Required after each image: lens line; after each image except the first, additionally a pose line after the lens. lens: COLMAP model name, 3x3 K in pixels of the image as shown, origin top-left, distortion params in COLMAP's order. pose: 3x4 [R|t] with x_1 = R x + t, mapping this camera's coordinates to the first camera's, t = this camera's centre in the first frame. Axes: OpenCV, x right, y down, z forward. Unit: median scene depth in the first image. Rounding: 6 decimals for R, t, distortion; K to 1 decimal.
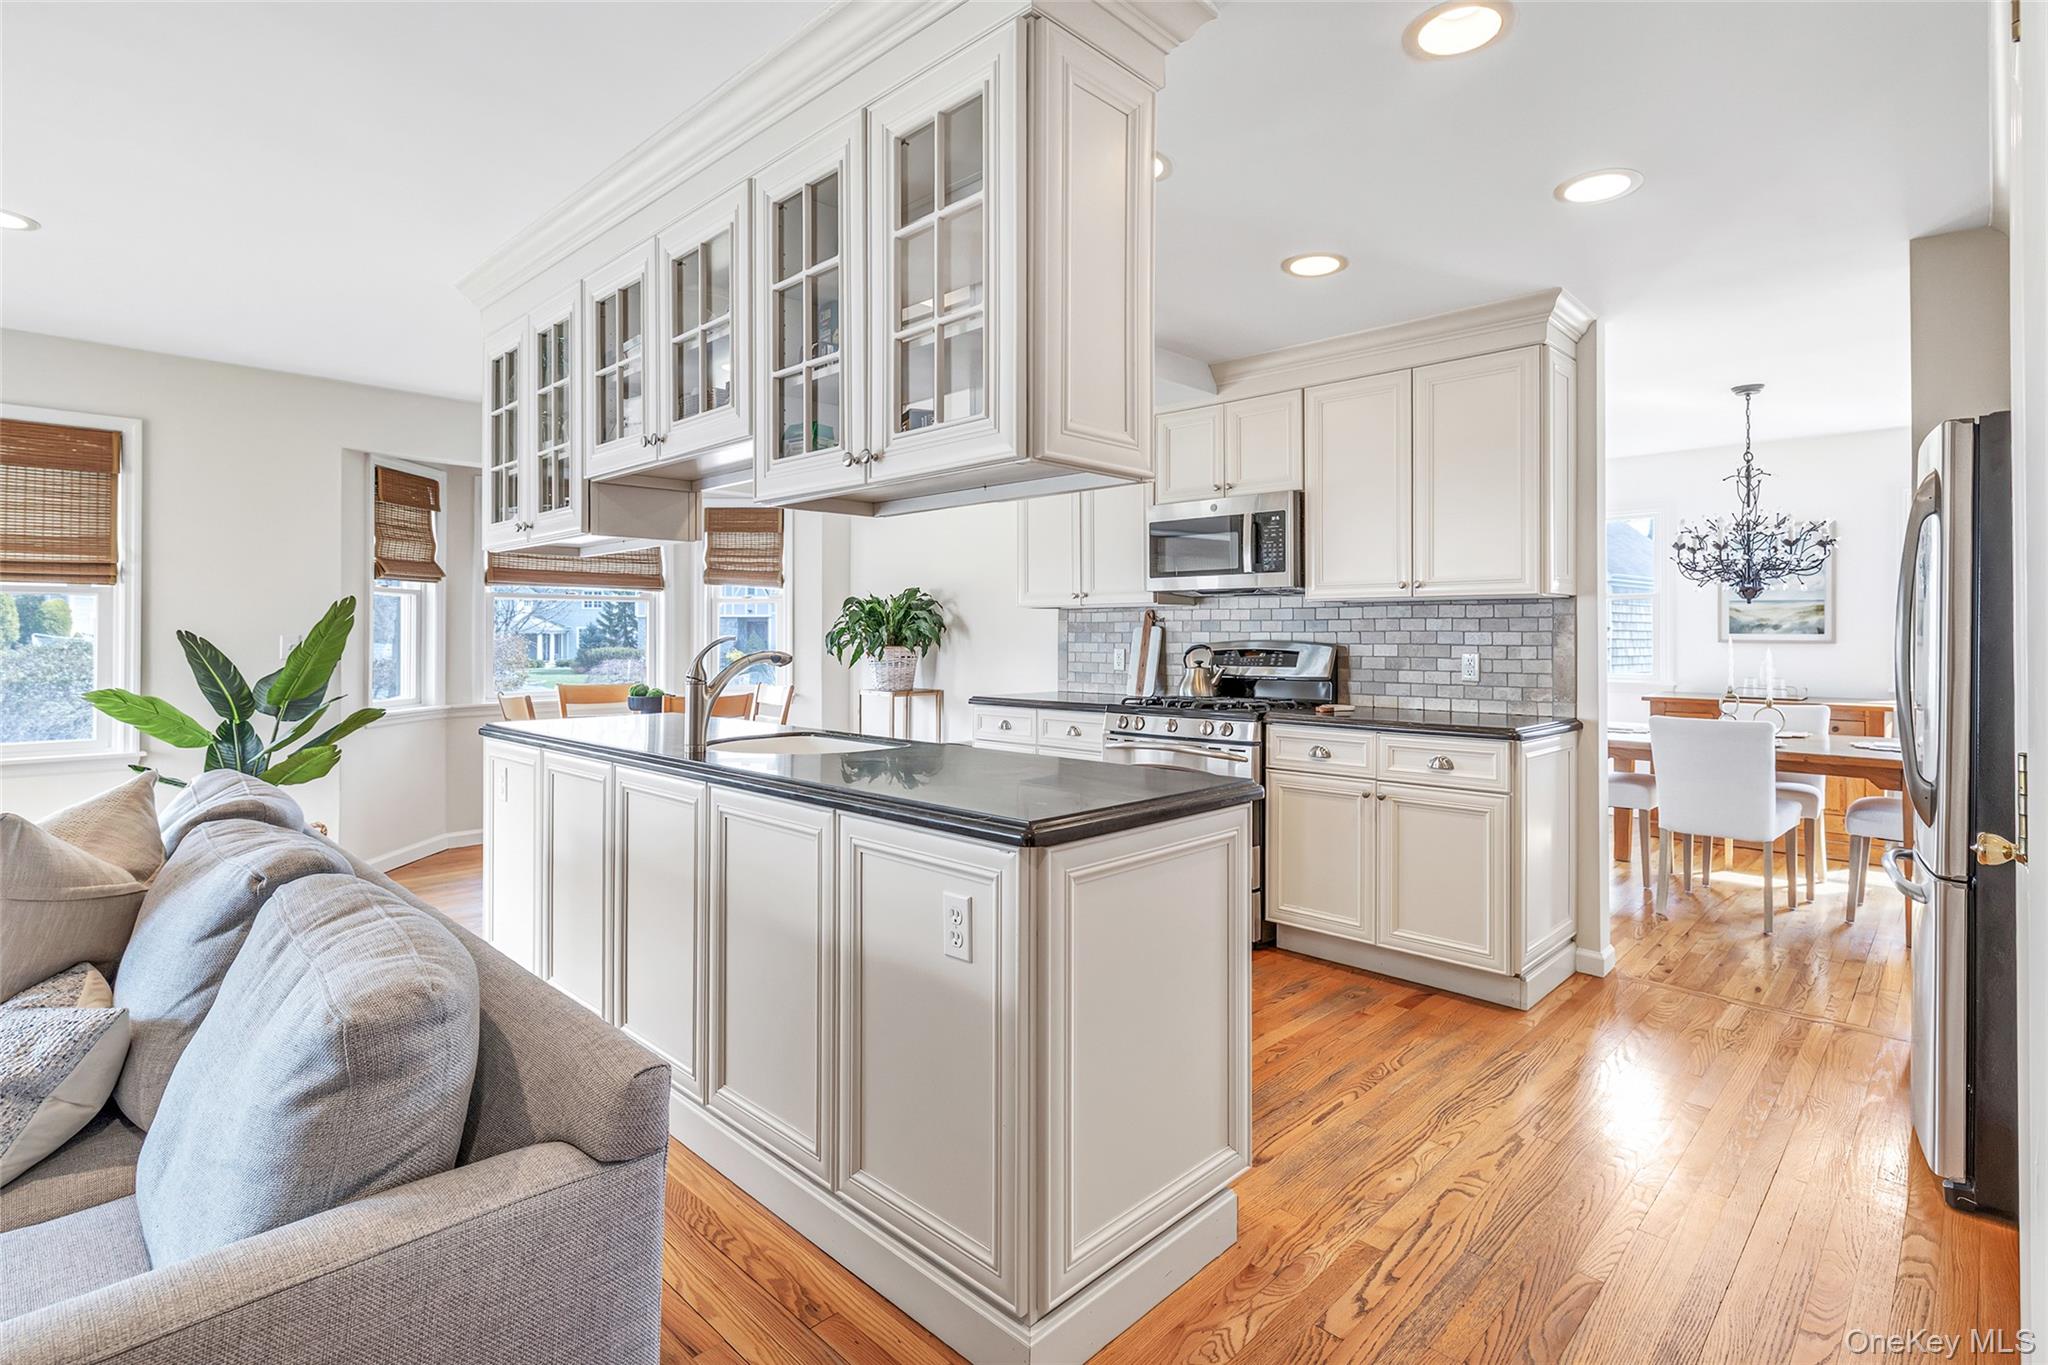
lens RADIAL K [[1000.8, 0, 1155.5], [0, 1000.8, 631.4], [0, 0, 1]] dist [-0.002477, 0.000220]
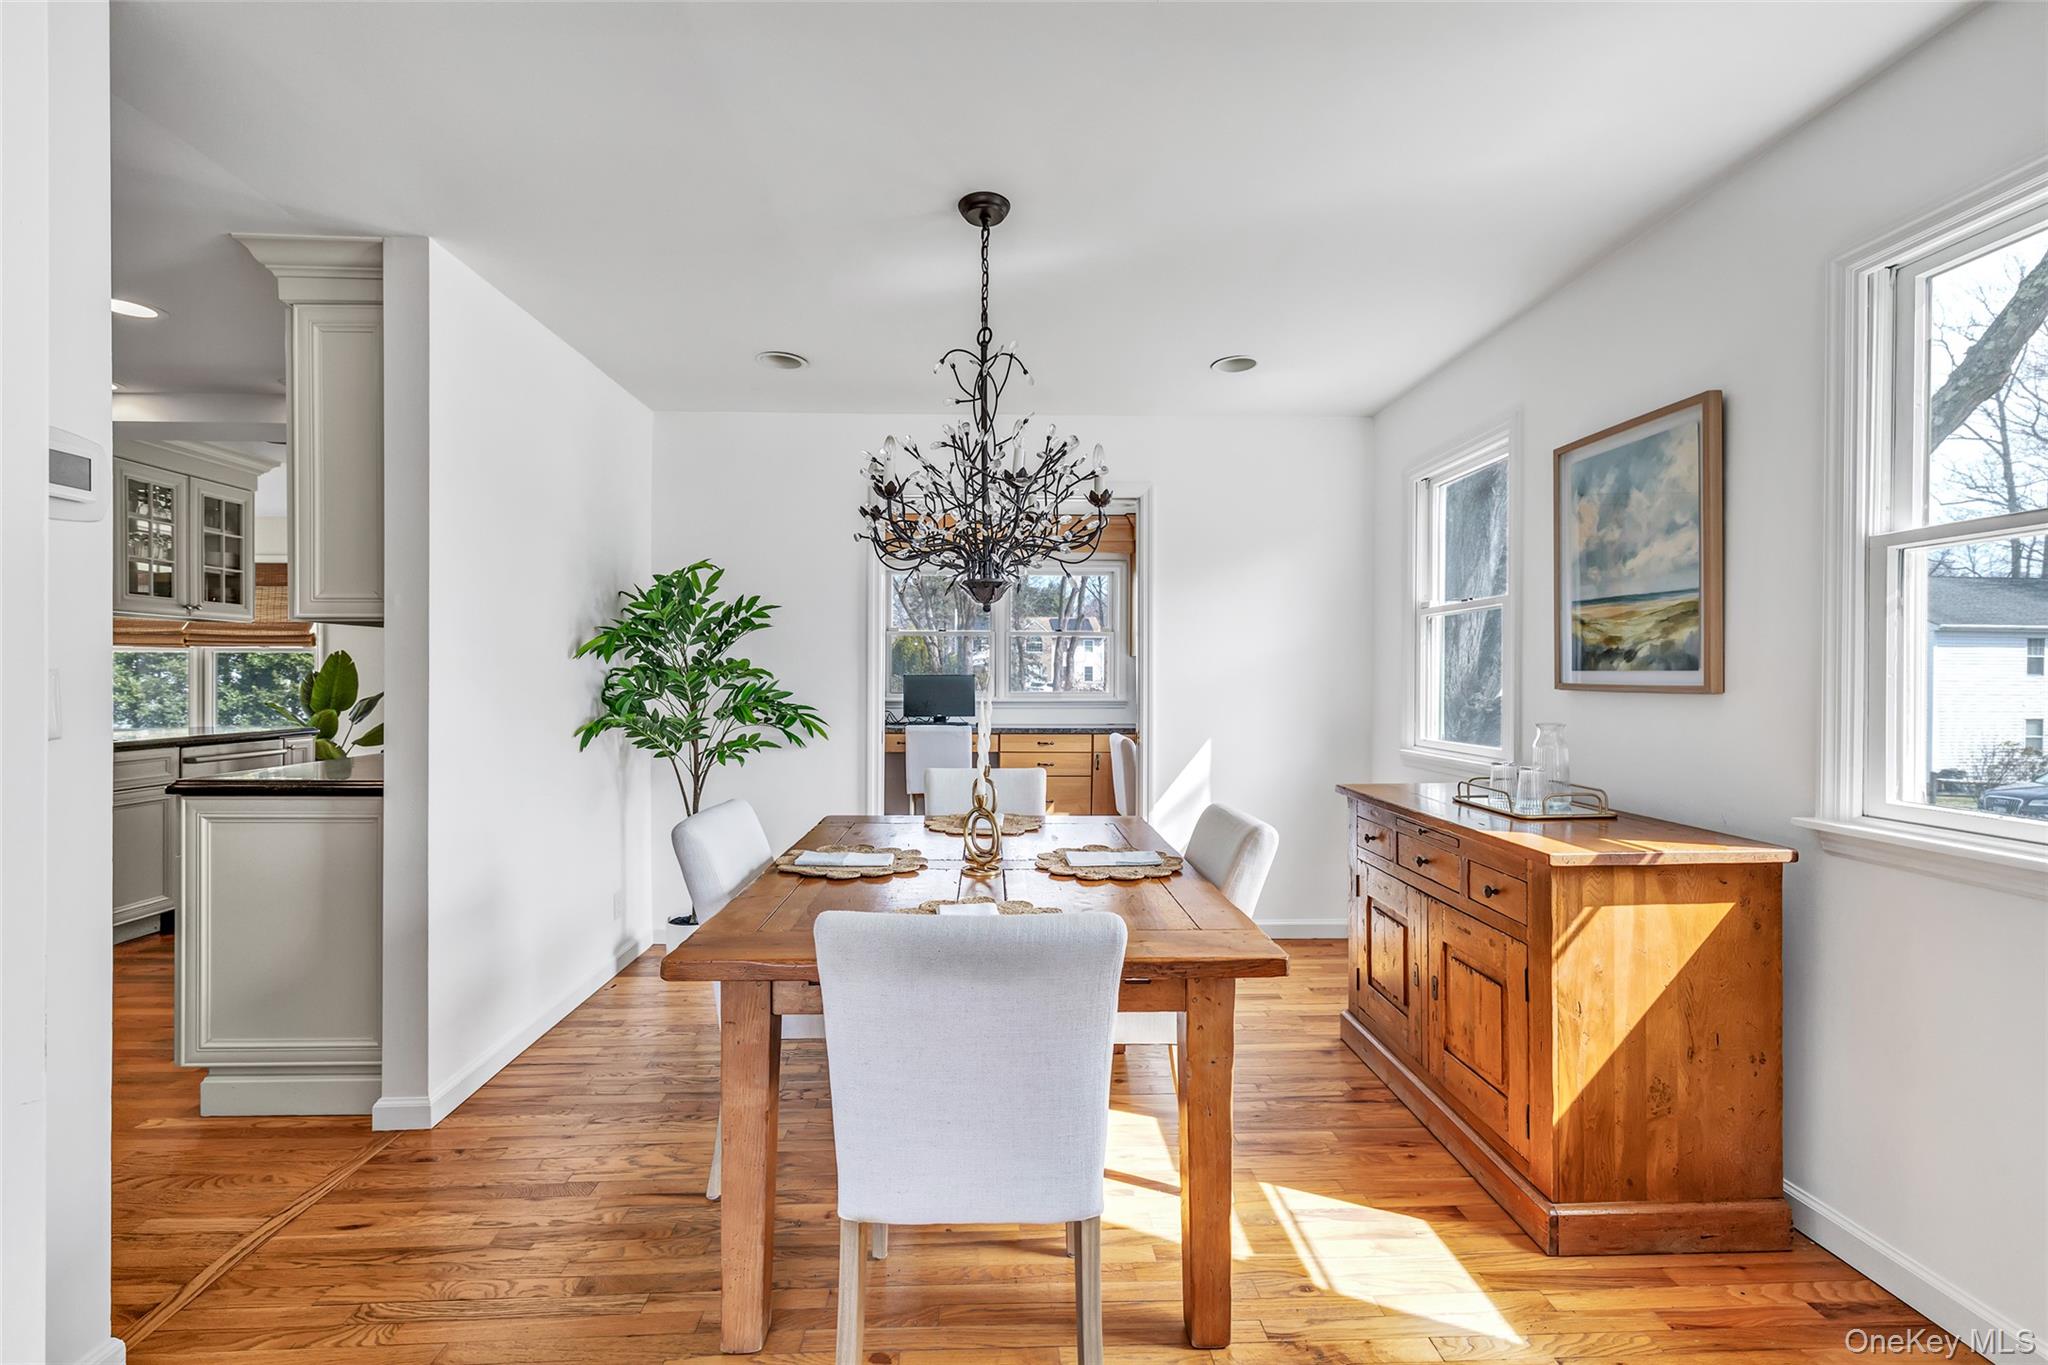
lens RADIAL K [[927.8, 0, 1062.9], [0, 927.8, 677.1], [0, 0, 1]] dist [-0.005013, -0.001599]
pose [[0.682815, 0.002481, -0.730587, 1.109747], [0.001475, 0.999988, 0.004775, 0.004060], [0.730590, -0.004338, 0.682803, 0.805957]]
